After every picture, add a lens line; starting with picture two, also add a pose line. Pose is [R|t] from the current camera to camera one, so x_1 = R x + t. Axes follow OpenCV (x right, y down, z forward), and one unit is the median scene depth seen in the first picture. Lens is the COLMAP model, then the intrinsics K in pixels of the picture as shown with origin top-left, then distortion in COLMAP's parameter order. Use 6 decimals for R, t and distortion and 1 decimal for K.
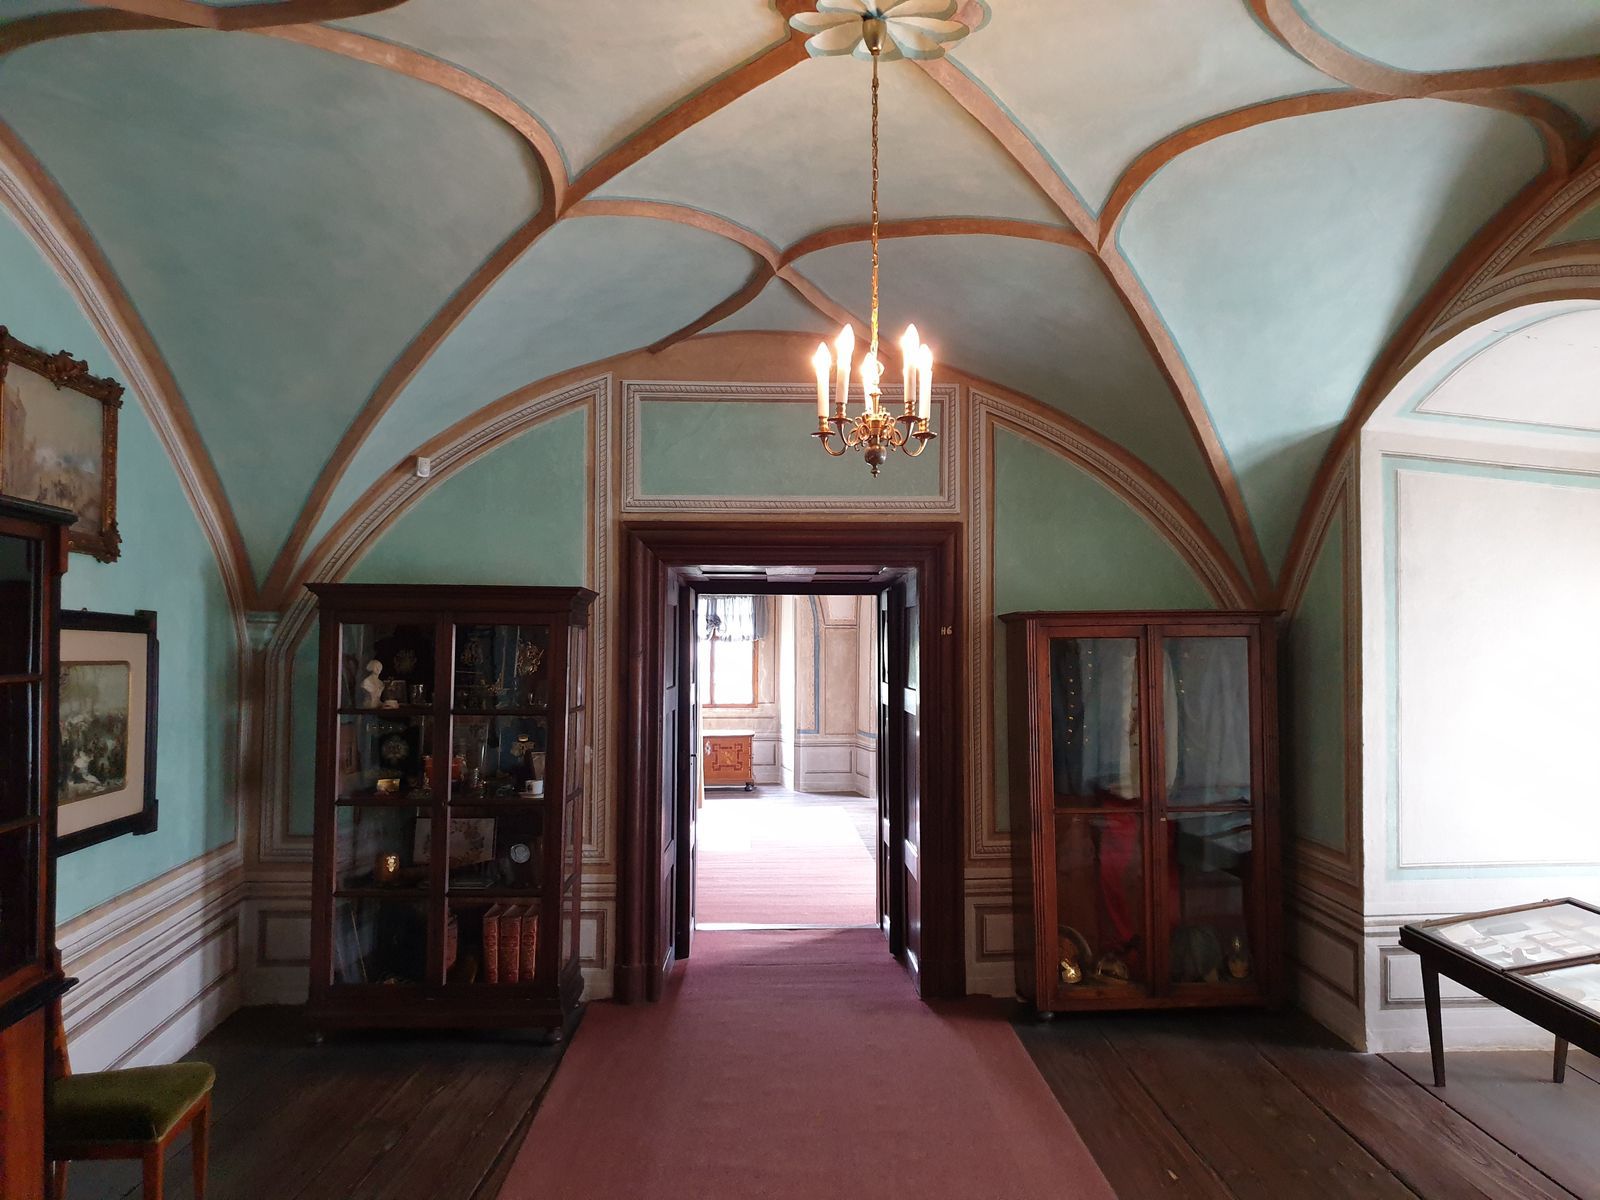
lens RADIAL K [[1209.0, 0, 803.5], [0, 1209.0, 602.6], [0, 0, 1]] dist [0.044576, -0.000178]
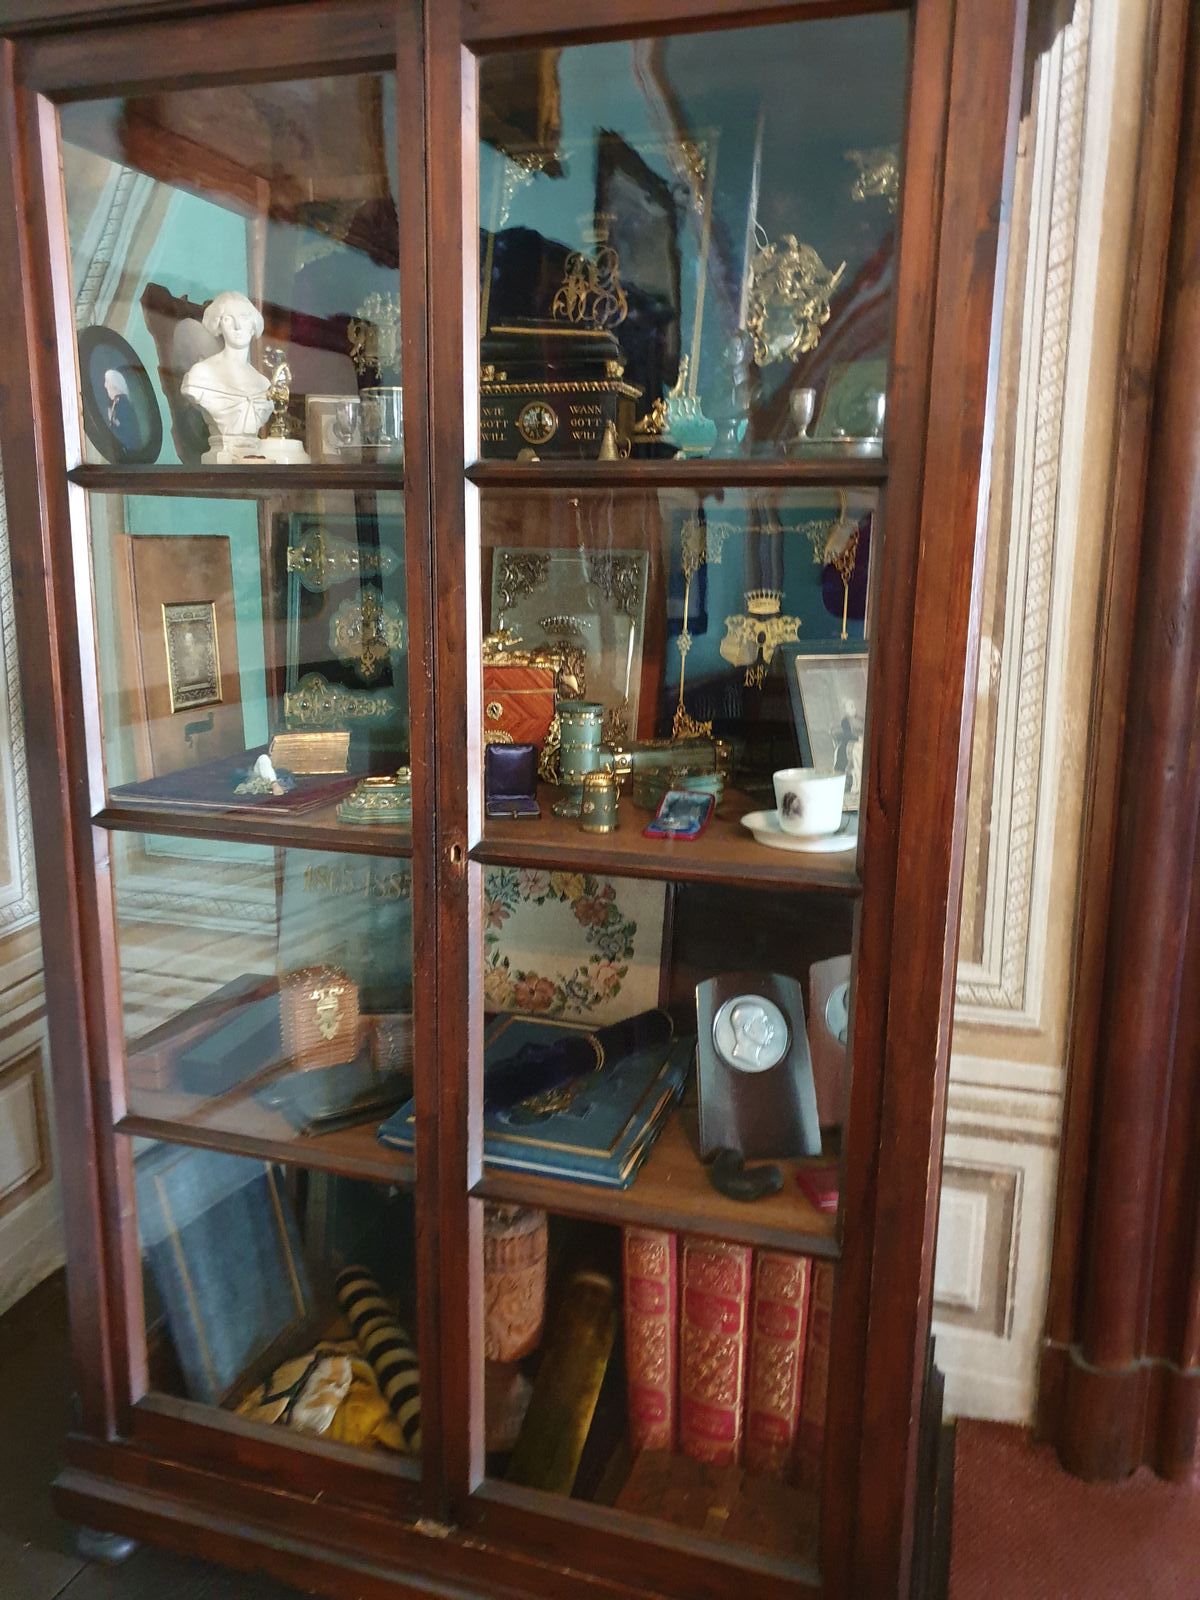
lens RADIAL K [[1209.0, 0, 600.3], [0, 1209.0, 796.1], [0, 0, 1]] dist [0.044576, -0.000178]
pose [[0.938771, 0.068465, -0.337671, -0.174822], [0.015694, 0.970544, 0.240413, 0.090504], [0.344185, -0.230992, 0.910044, 0.747092]]
